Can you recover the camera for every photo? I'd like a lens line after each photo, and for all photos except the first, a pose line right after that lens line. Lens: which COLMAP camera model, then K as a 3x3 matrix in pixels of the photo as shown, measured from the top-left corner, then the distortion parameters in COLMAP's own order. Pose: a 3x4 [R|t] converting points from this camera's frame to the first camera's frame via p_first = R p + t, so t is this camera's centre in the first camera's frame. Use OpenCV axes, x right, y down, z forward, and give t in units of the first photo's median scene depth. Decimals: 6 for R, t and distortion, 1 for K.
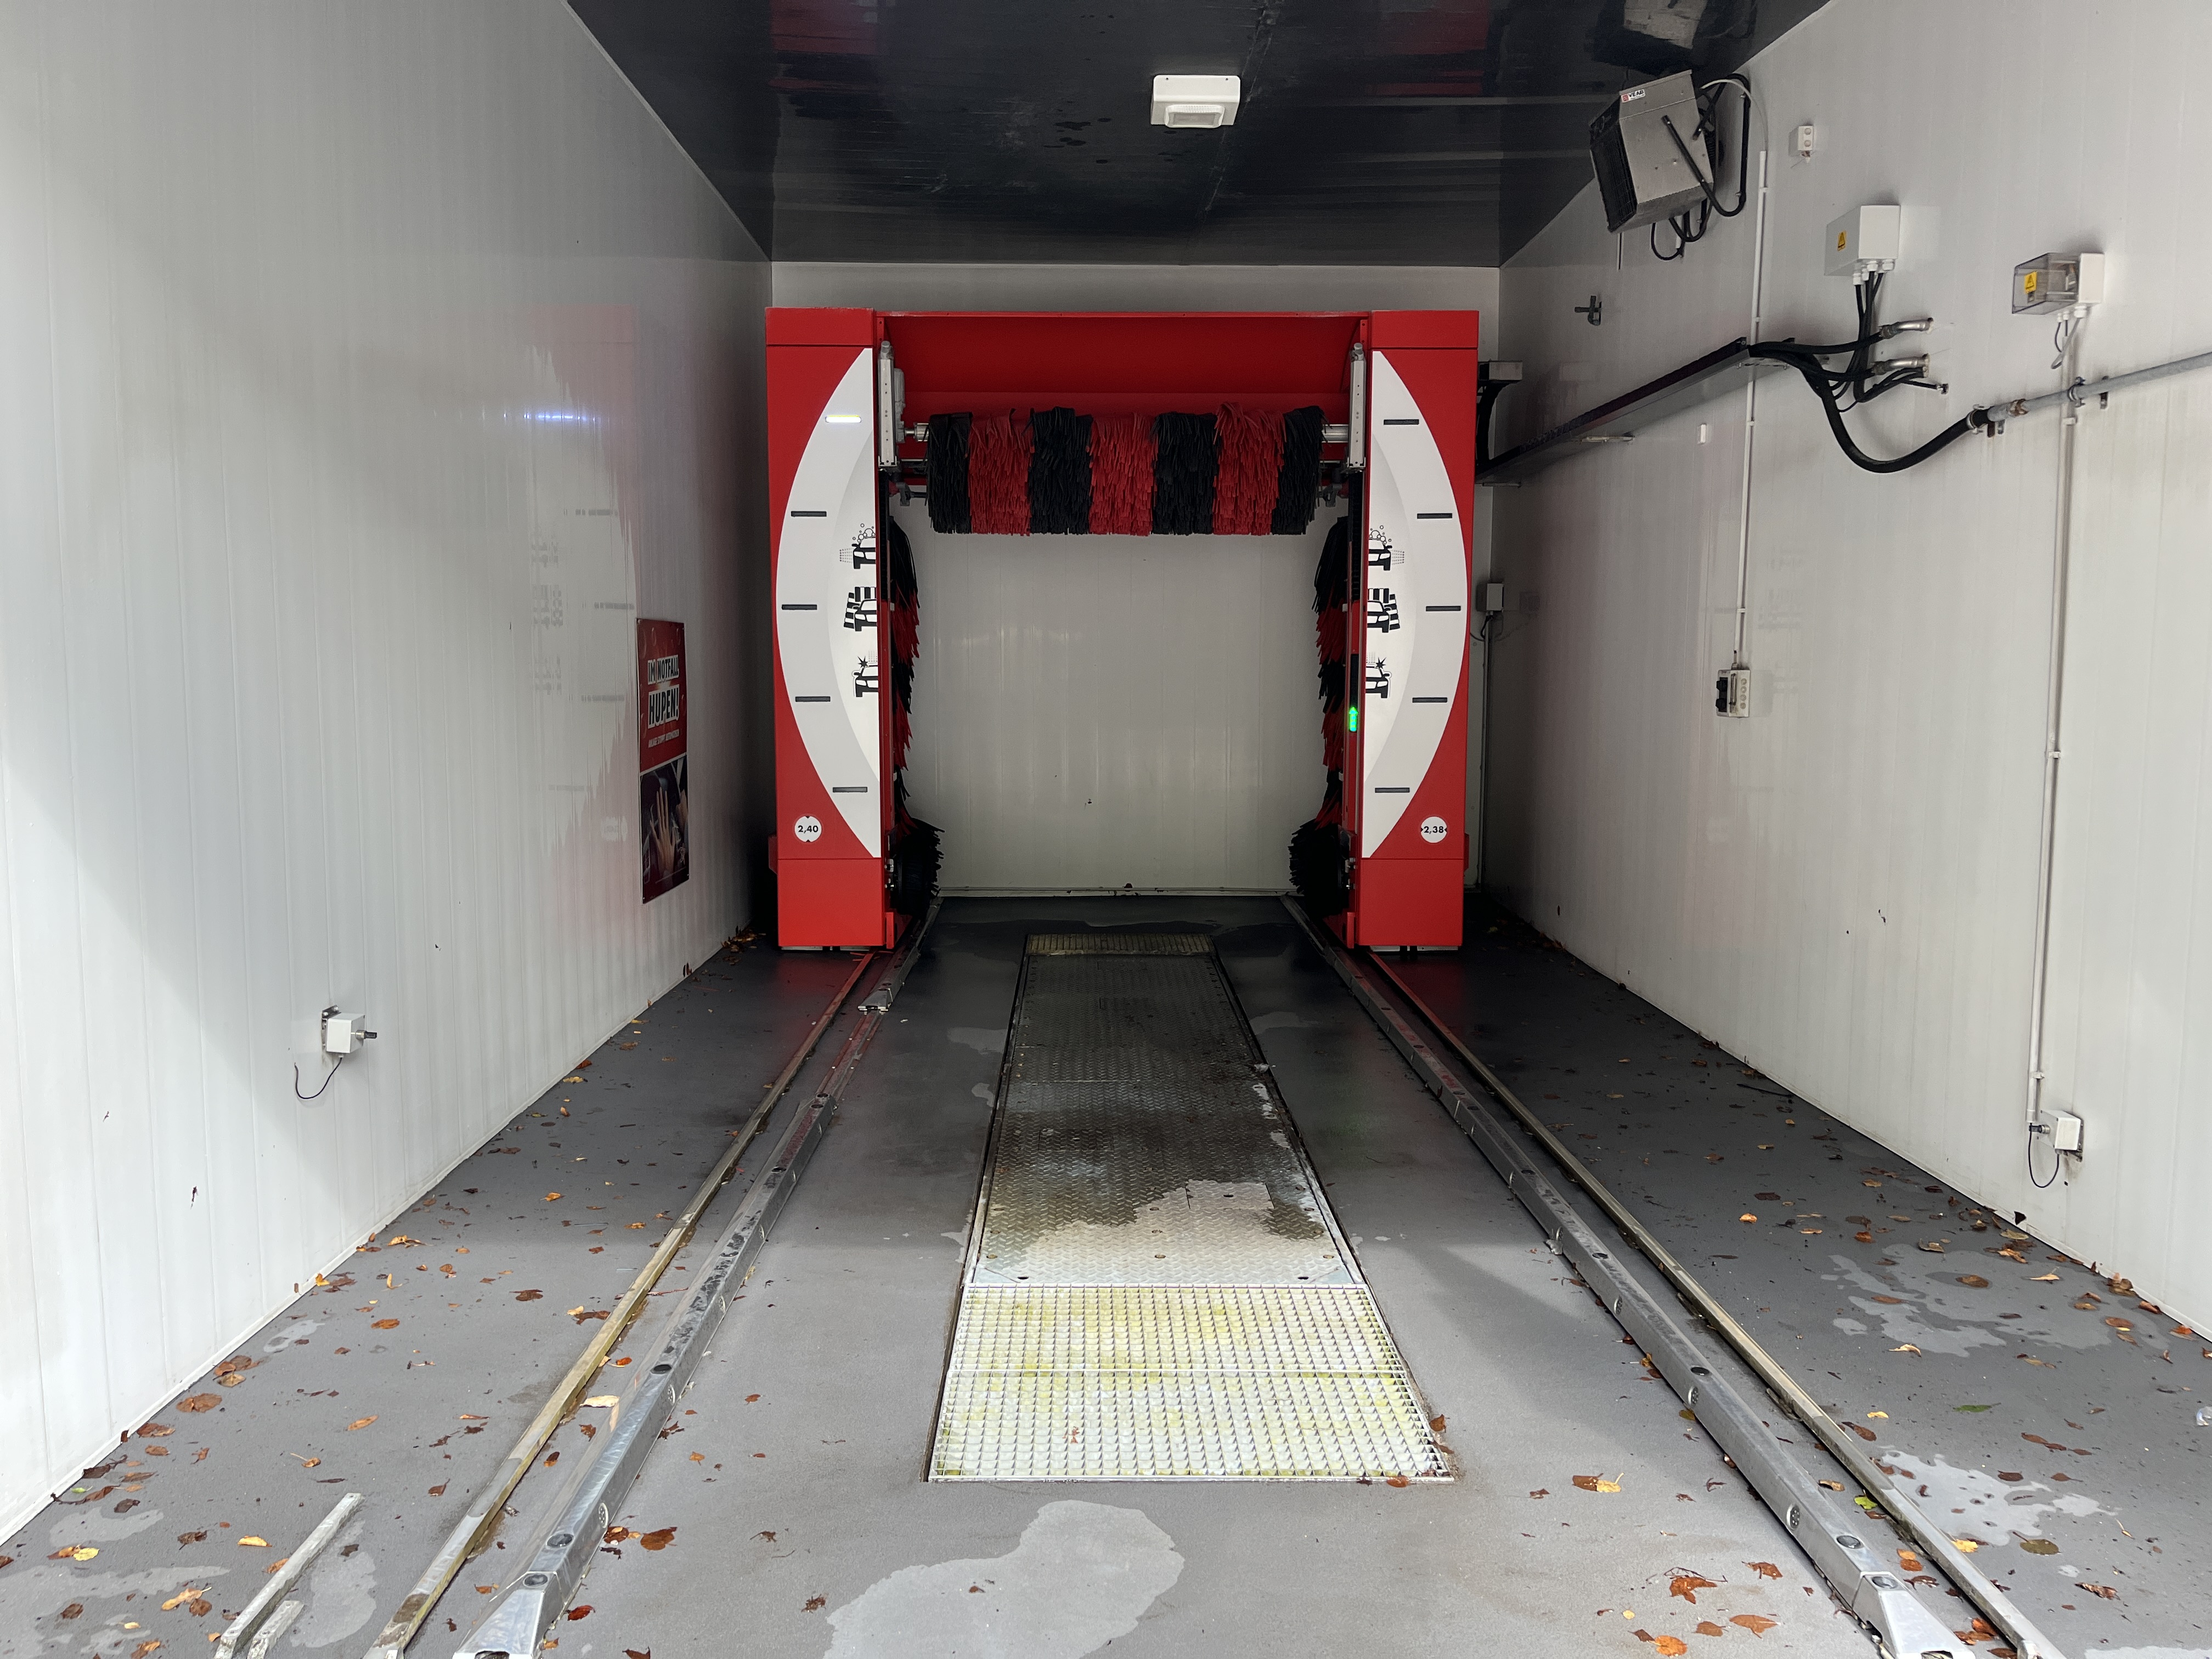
lens RADIAL K [[1661.6, 0, 1106.0], [0, 1661.6, 829.5], [0, 0, 1]] dist [0.076712, -0.110351]
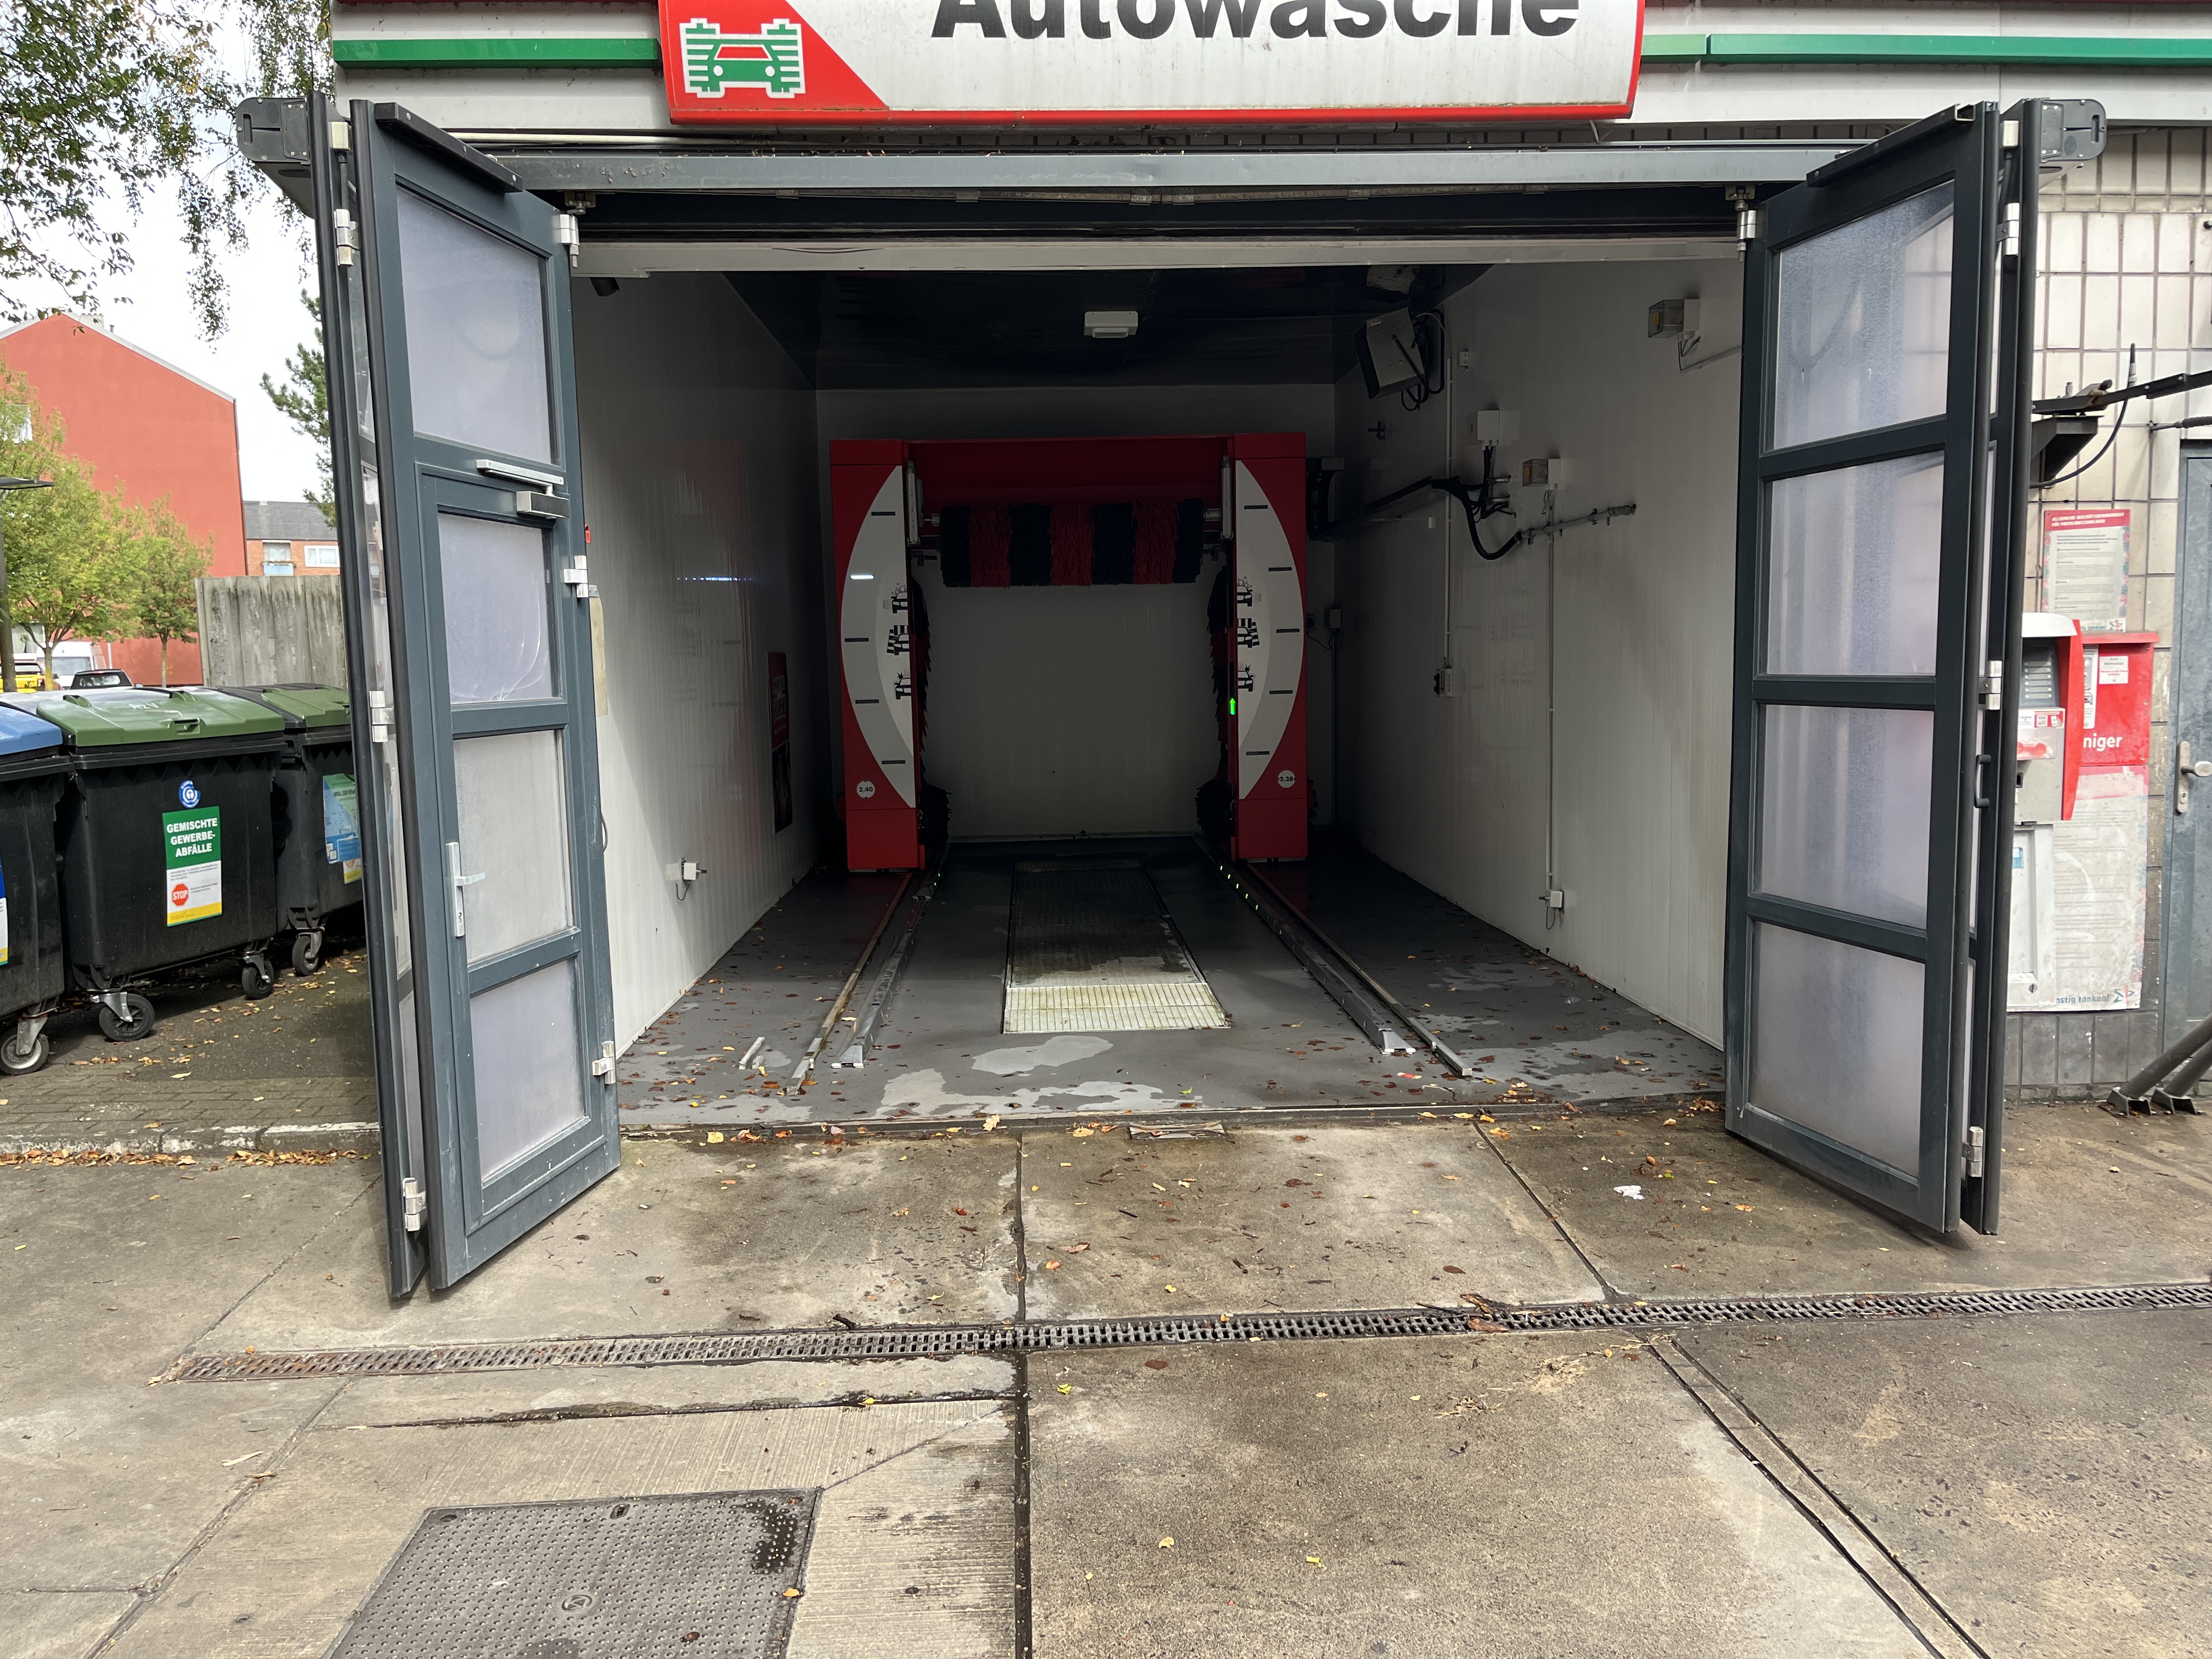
lens RADIAL K [[1661.6, 0, 1106.0], [0, 1661.6, 829.5], [0, 0, 1]] dist [0.076712, -0.110351]
pose [[0.999241, -0.027051, 0.028014, -0.007974], [0.027106, 0.999631, -0.001598, 0.044061], [-0.027961, 0.002357, 0.999606, -0.491292]]
